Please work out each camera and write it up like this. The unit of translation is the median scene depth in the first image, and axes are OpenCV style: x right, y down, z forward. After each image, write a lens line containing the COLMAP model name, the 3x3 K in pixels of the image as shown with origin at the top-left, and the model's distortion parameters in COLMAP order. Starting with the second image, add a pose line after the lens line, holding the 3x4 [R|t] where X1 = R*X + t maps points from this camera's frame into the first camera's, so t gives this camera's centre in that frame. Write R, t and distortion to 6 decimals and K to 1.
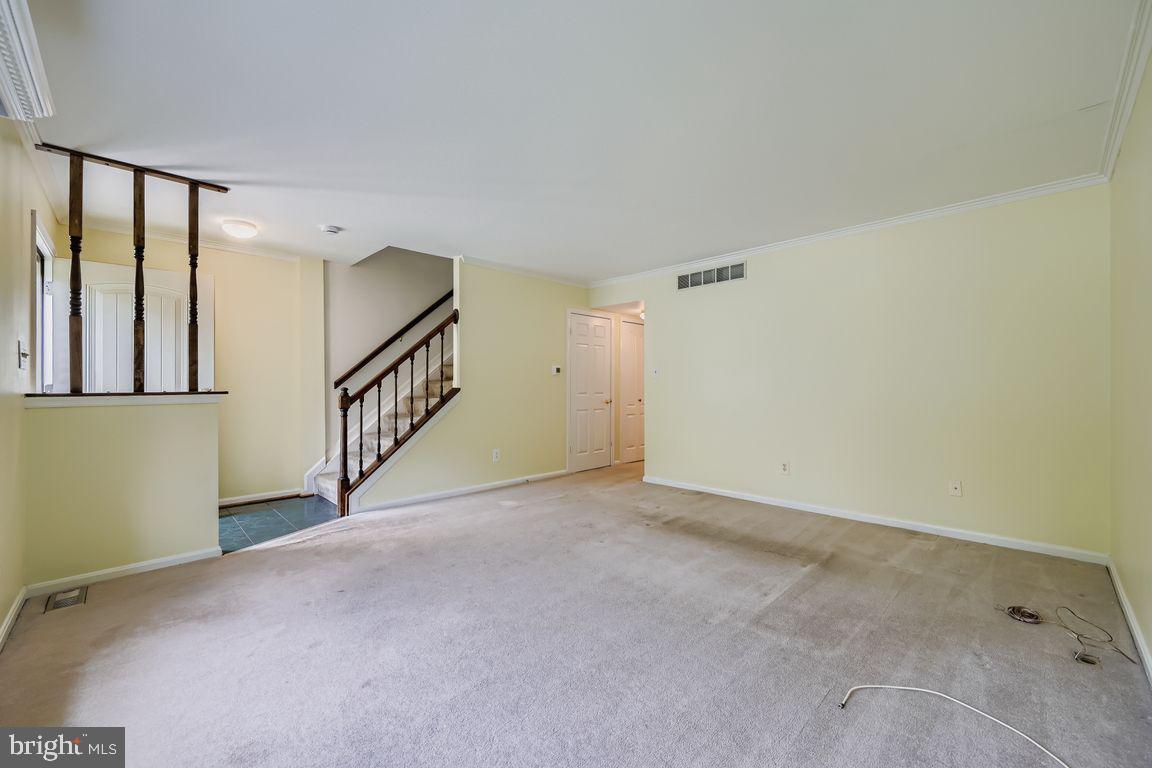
lens RADIAL K [[460.4, 0, 572.2], [0, 460.4, 387.9], [0, 0, 1]] dist [0.001719, -0.000254]
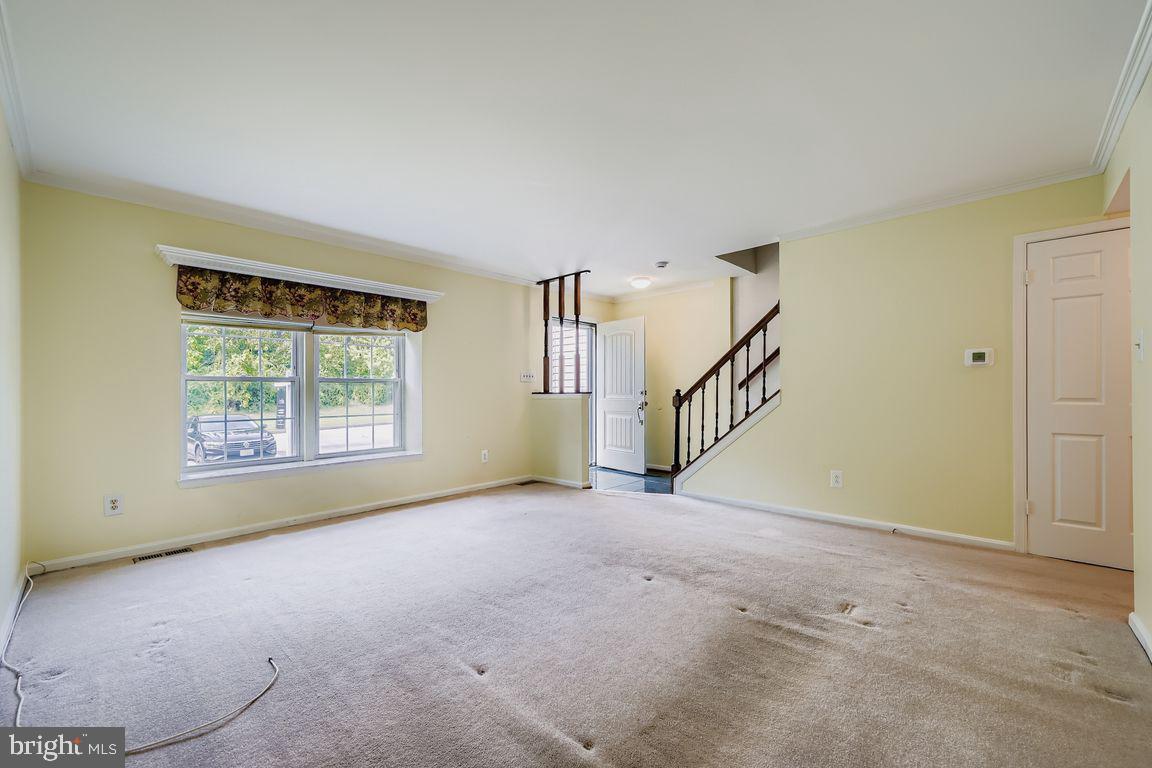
lens RADIAL K [[460.4, 0, 572.8], [0, 460.4, 387.7], [0, 0, 1]] dist [0.001719, -0.000254]
pose [[0.044868, -0.003096, -0.998988, 0.705673], [0.005082, 0.999983, -0.002871, -0.002846], [0.998980, -0.004948, 0.044882, 0.669944]]
